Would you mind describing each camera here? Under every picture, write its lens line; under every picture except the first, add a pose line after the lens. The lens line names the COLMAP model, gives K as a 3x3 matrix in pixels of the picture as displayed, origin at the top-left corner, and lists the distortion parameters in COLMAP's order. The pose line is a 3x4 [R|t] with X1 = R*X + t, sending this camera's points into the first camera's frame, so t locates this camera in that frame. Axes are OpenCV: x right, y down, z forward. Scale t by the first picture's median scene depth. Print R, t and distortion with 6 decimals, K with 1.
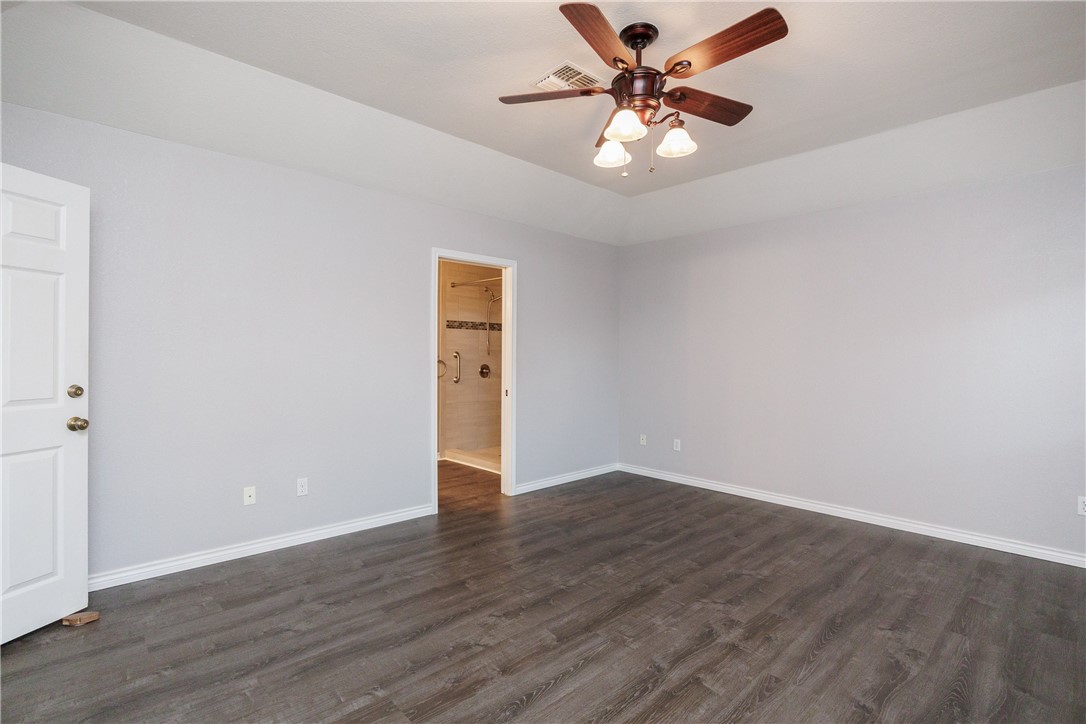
lens RADIAL K [[520.5, 0, 535.8], [0, 520.5, 357.3], [0, 0, 1]] dist [-0.015306, -0.000032]
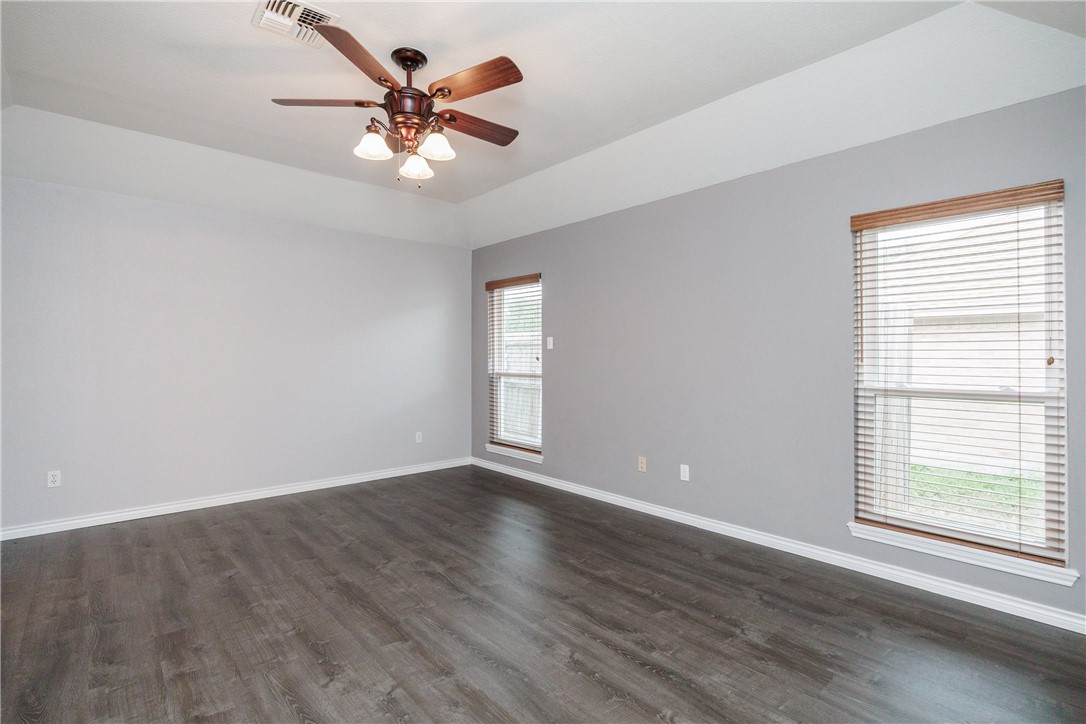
lens RADIAL K [[520.5, 0, 535.8], [0, 520.5, 357.3], [0, 0, 1]] dist [-0.015306, -0.000032]
pose [[0.015396, -0.008144, 0.999848, -0.828288], [0.005441, 0.999953, 0.008061, -0.000582], [-0.999867, 0.005316, 0.015440, 0.649398]]
